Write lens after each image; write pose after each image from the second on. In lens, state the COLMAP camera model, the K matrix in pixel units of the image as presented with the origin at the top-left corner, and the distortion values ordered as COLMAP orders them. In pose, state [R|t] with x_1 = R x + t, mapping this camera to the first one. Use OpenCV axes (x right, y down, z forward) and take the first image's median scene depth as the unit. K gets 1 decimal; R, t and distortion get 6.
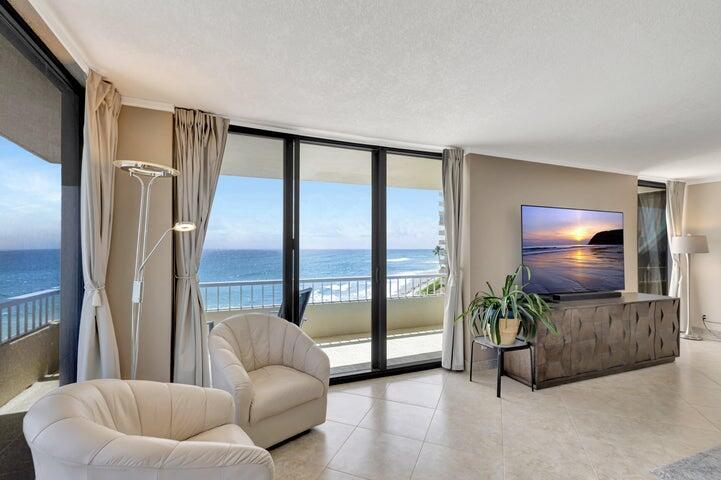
lens RADIAL K [[337.2, 0, 359.4], [0, 337.2, 242.2], [0, 0, 1]] dist [0.013683, -0.000567]
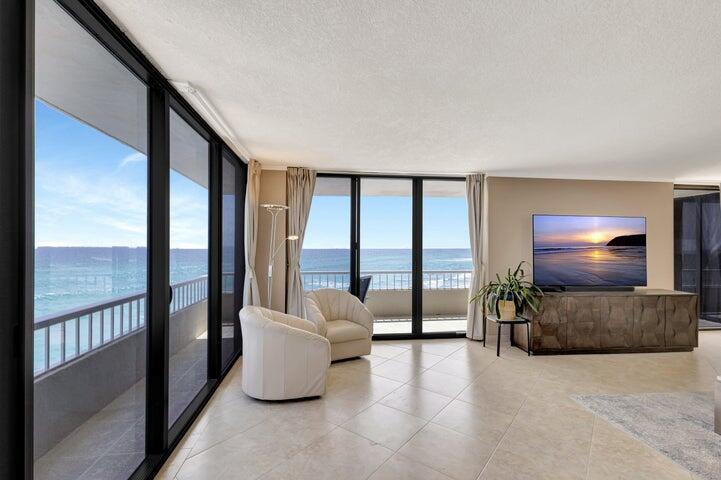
lens RADIAL K [[337.2, 0, 359.4], [0, 337.2, 242.2], [0, 0, 1]] dist [0.013683, -0.000567]
pose [[0.963114, -0.000988, -0.269092, 0.222446], [0.001537, 0.999997, 0.001829, -0.012299], [0.269089, -0.002175, 0.963113, -0.455307]]
